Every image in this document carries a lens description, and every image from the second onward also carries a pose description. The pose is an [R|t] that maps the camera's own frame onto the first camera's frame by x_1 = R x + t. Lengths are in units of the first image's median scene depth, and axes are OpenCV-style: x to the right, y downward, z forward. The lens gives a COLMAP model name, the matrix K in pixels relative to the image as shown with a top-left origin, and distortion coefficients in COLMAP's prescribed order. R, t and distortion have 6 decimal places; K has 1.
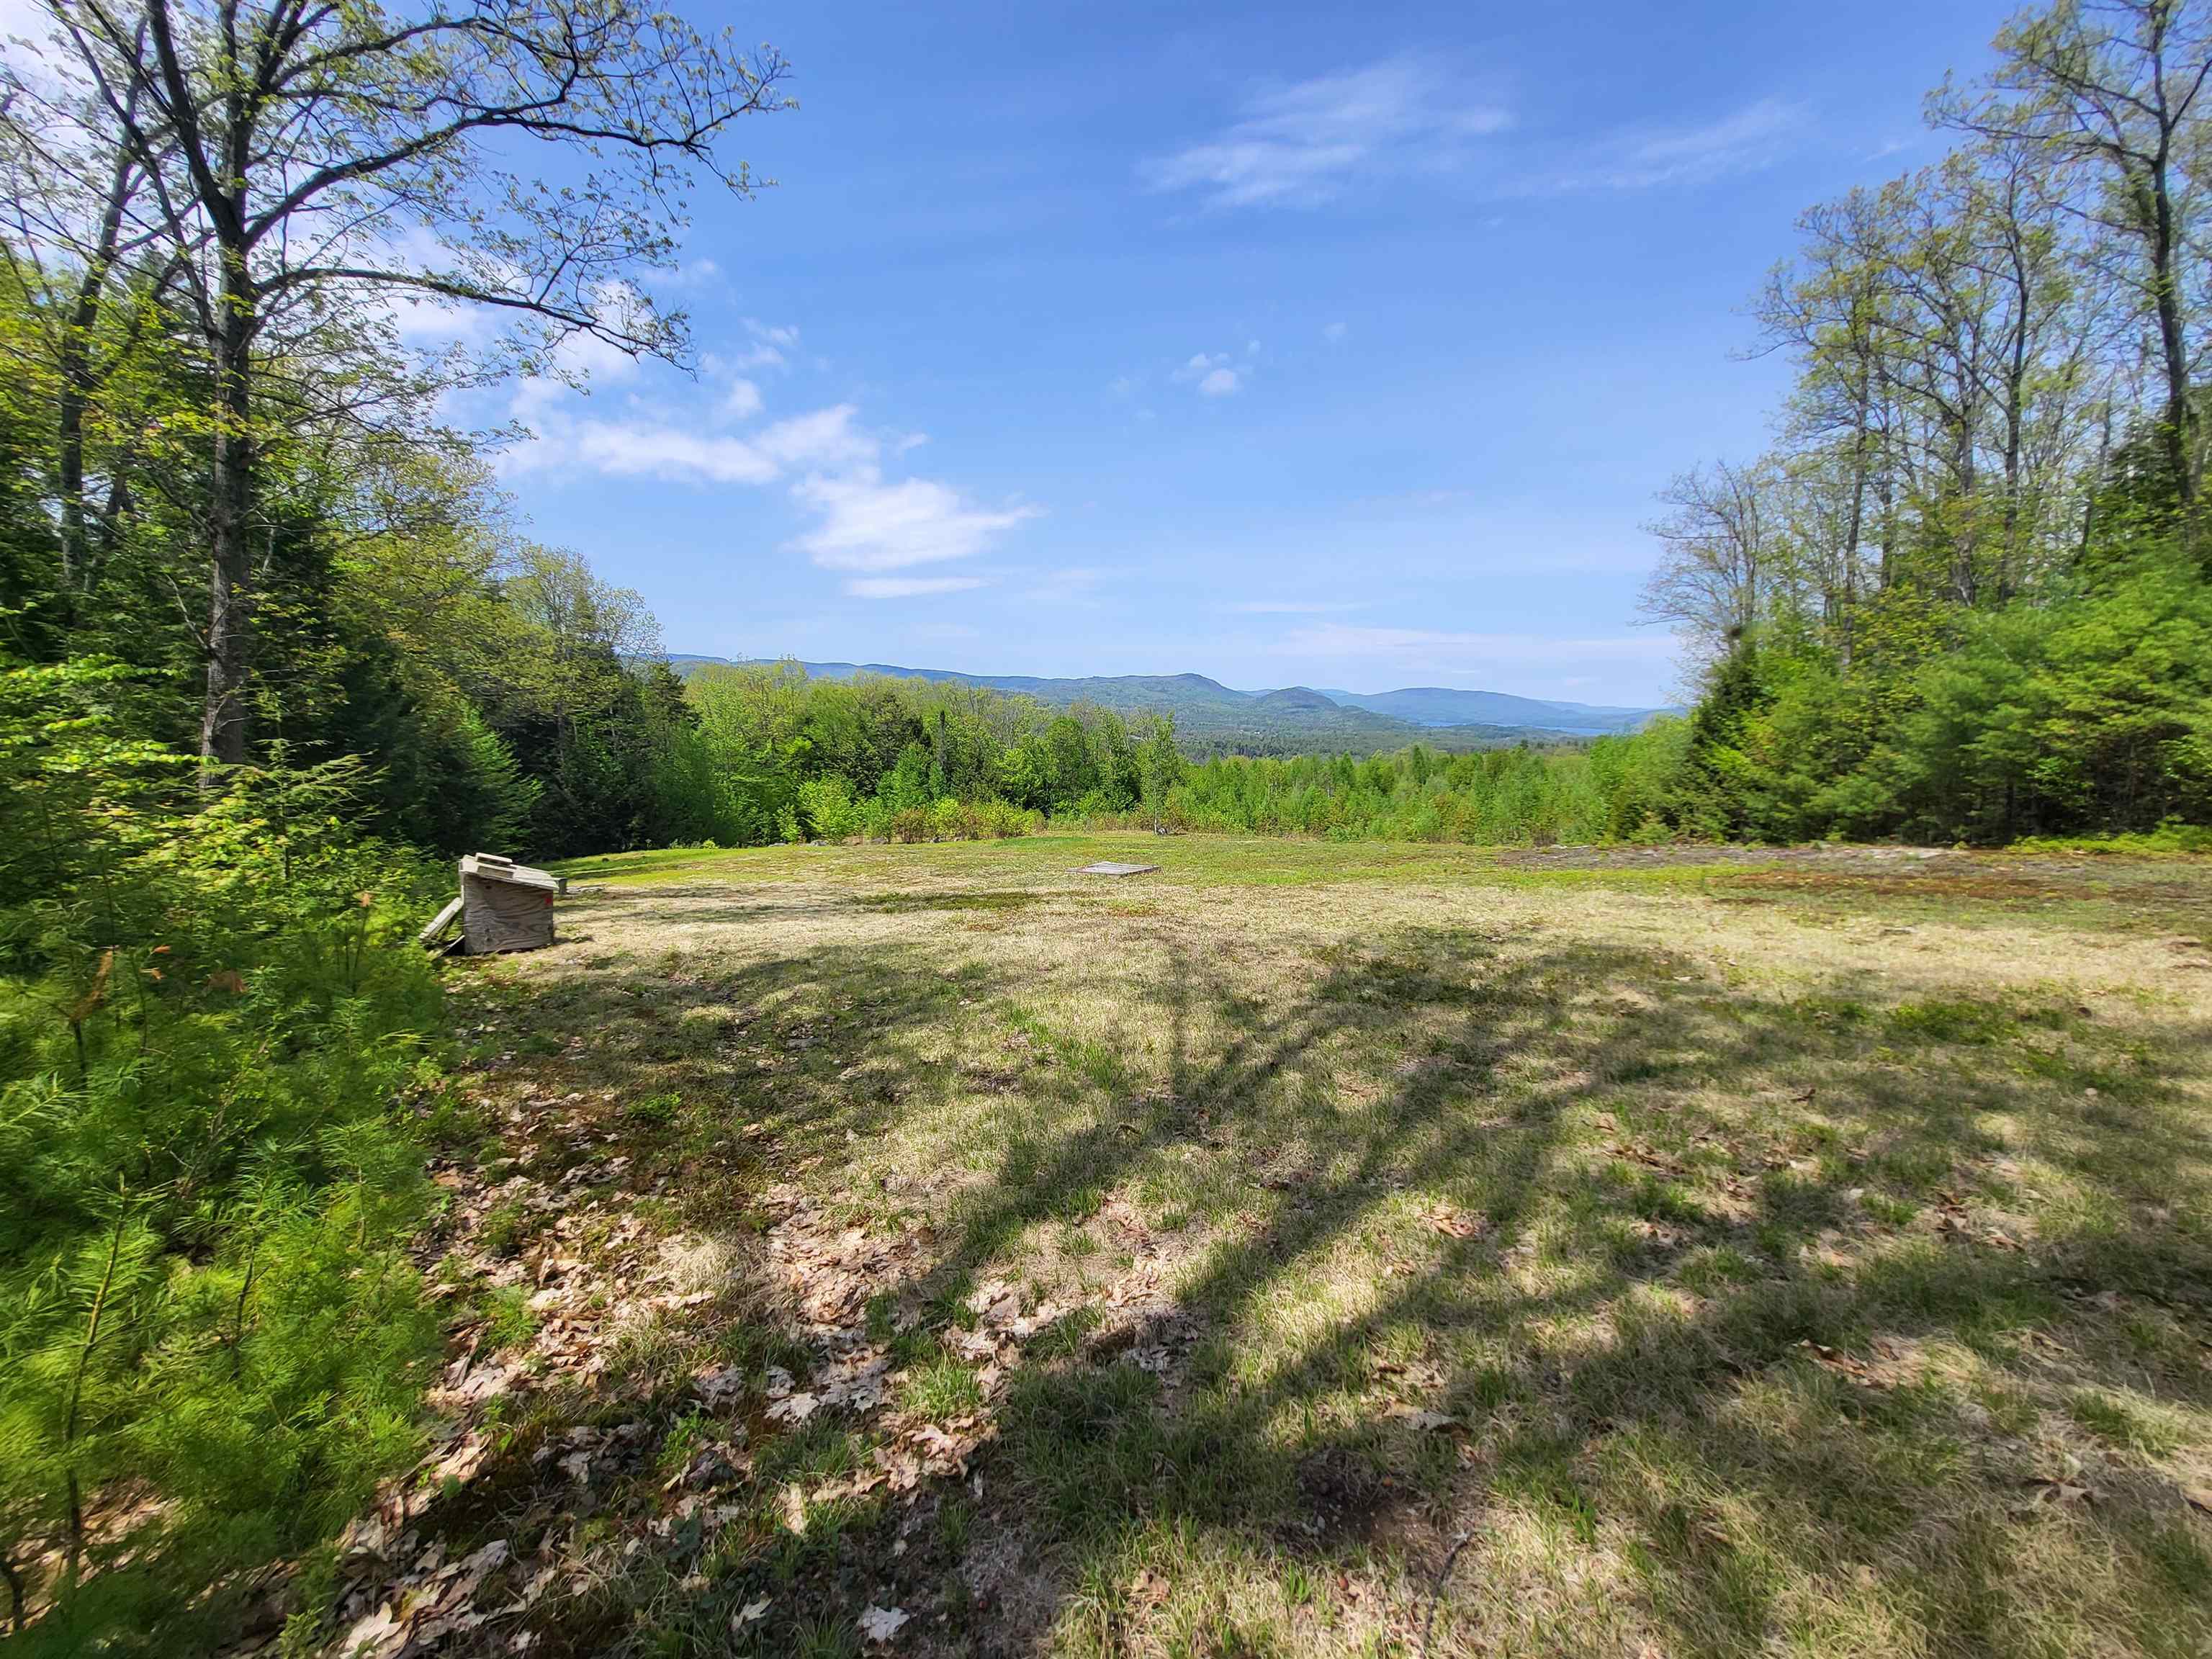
lens RADIAL K [[863.9, 0, 1097.4], [0, 863.9, 829.3], [0, 0, 1]] dist [0.001070, -0.001975]
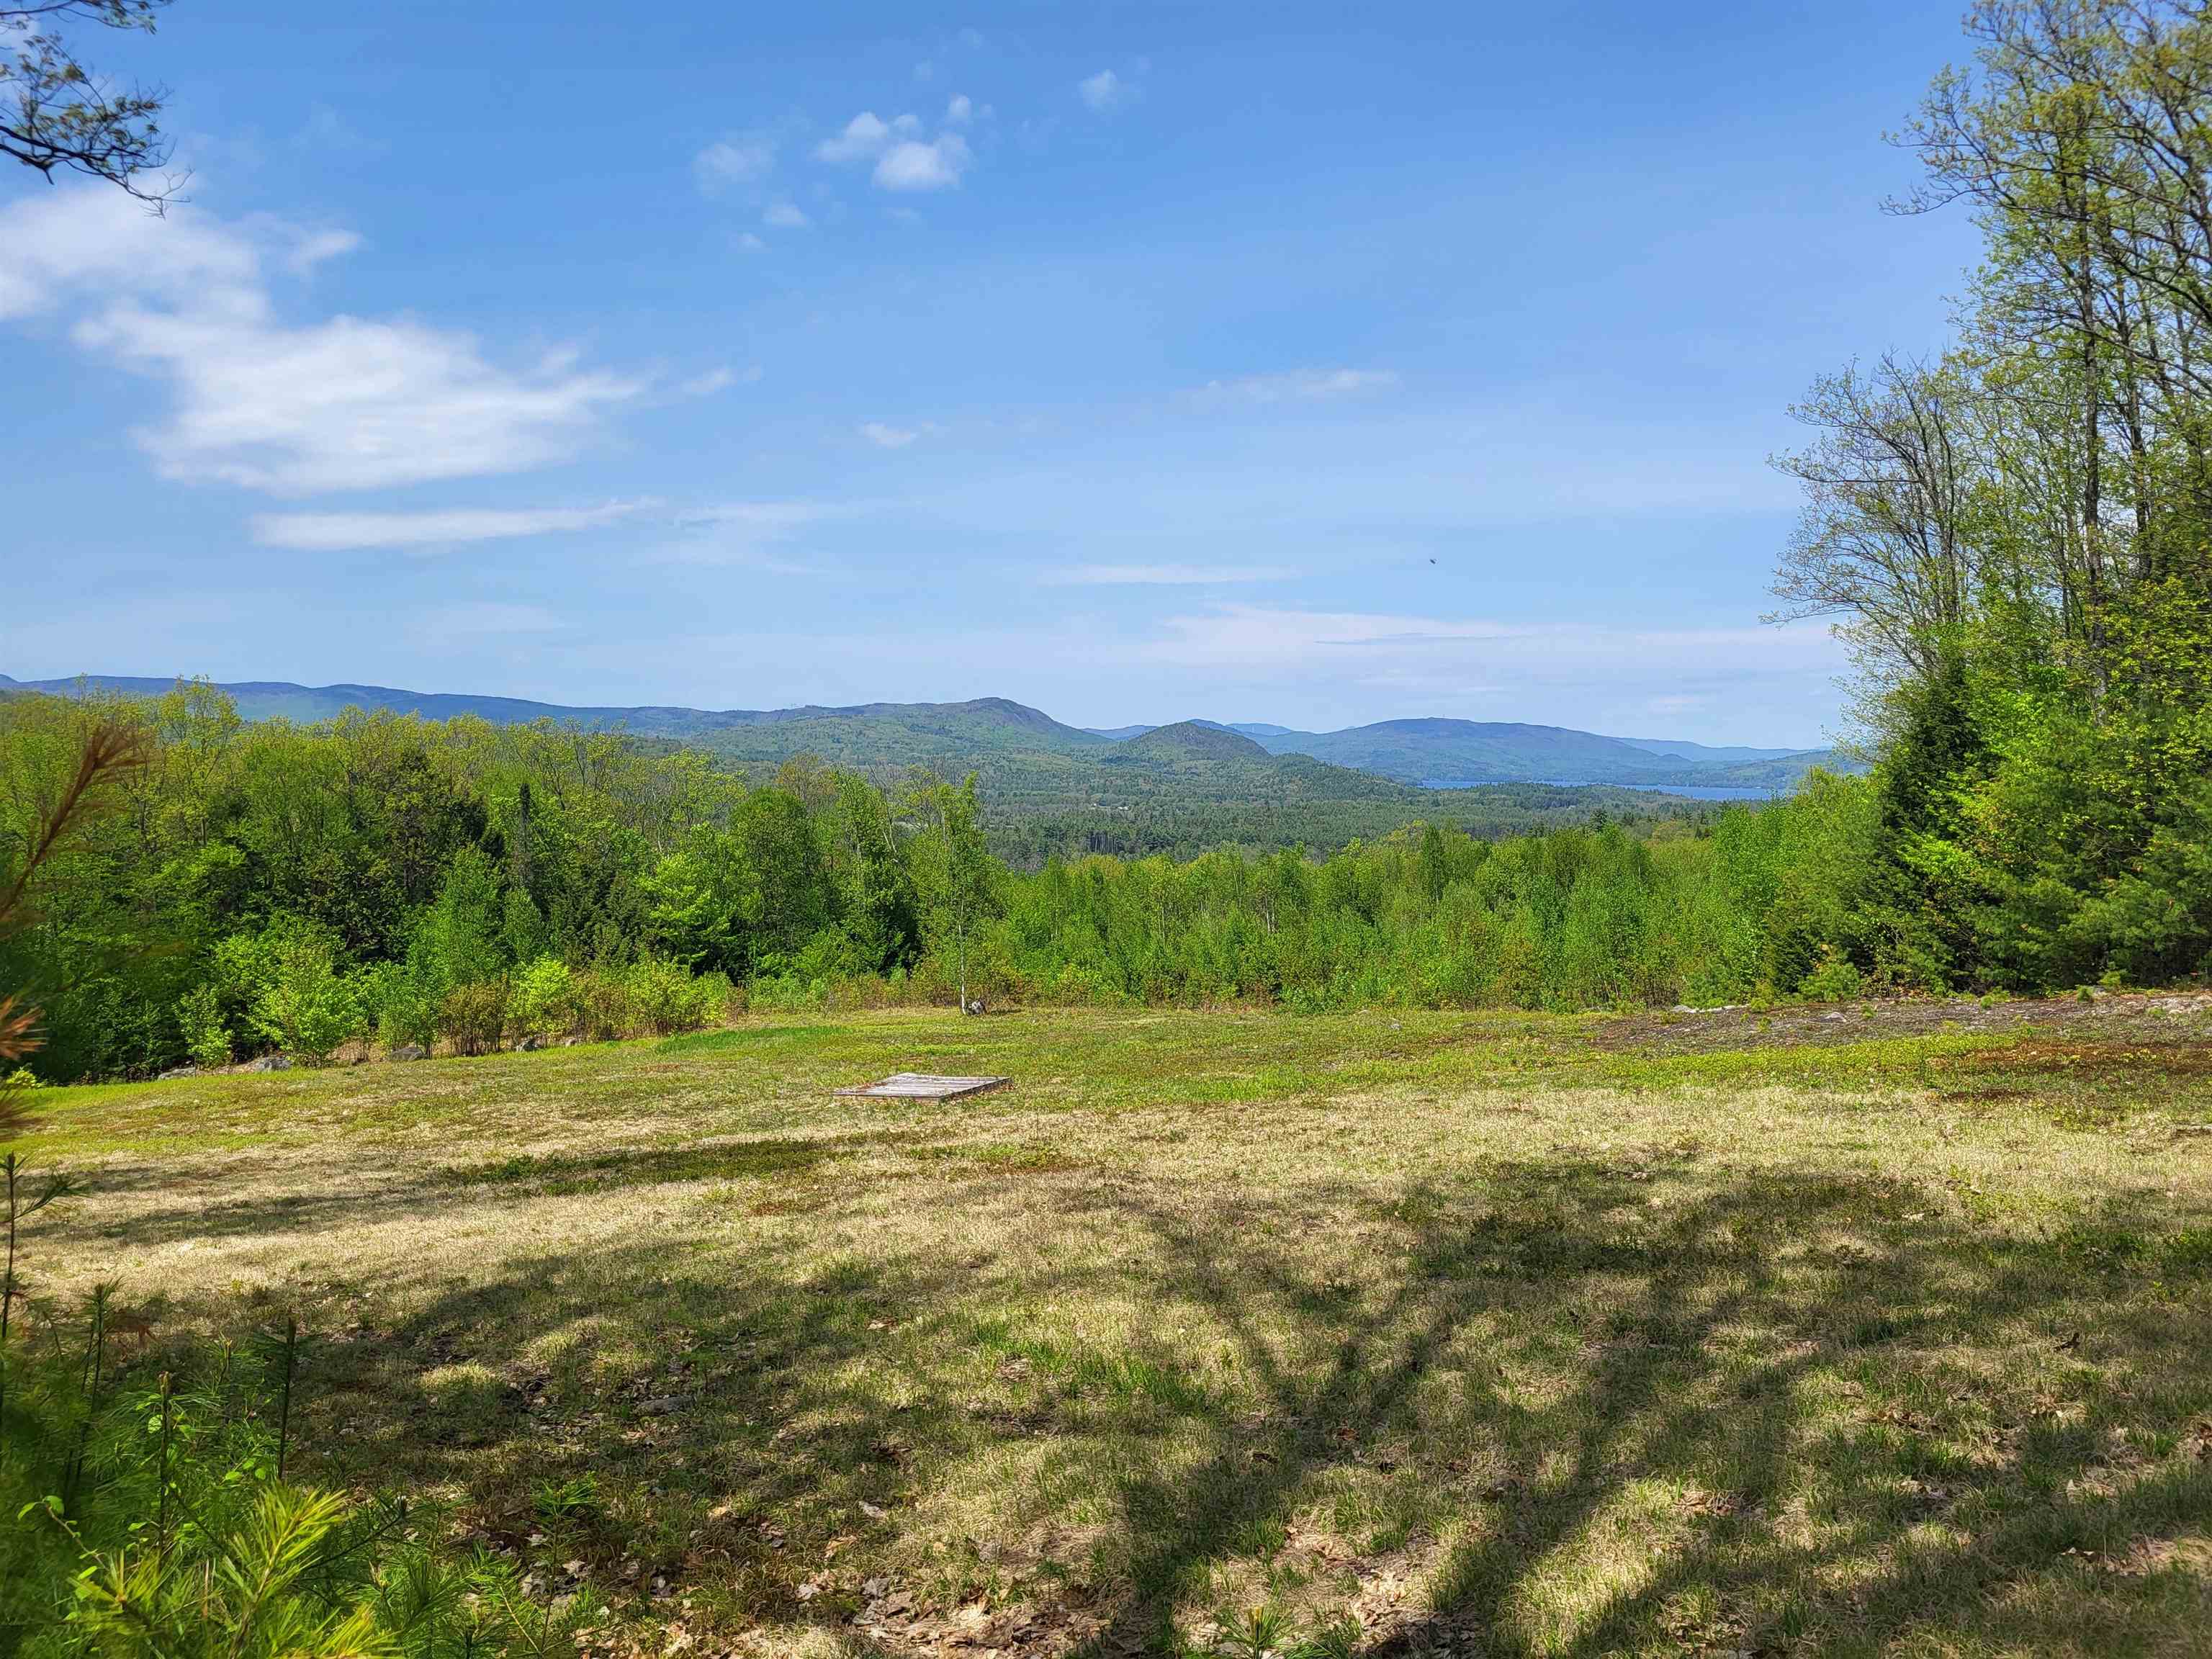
lens RADIAL K [[1677.8, 0, 1106.0], [0, 1677.8, 829.5], [0, 0, 1]] dist [0.045841, -0.039132]
pose [[0.985012, -0.023098, 0.170933, -0.102302], [0.040104, 0.994504, -0.096717, -0.016939], [-0.167760, 0.102123, 0.980524, -0.141117]]
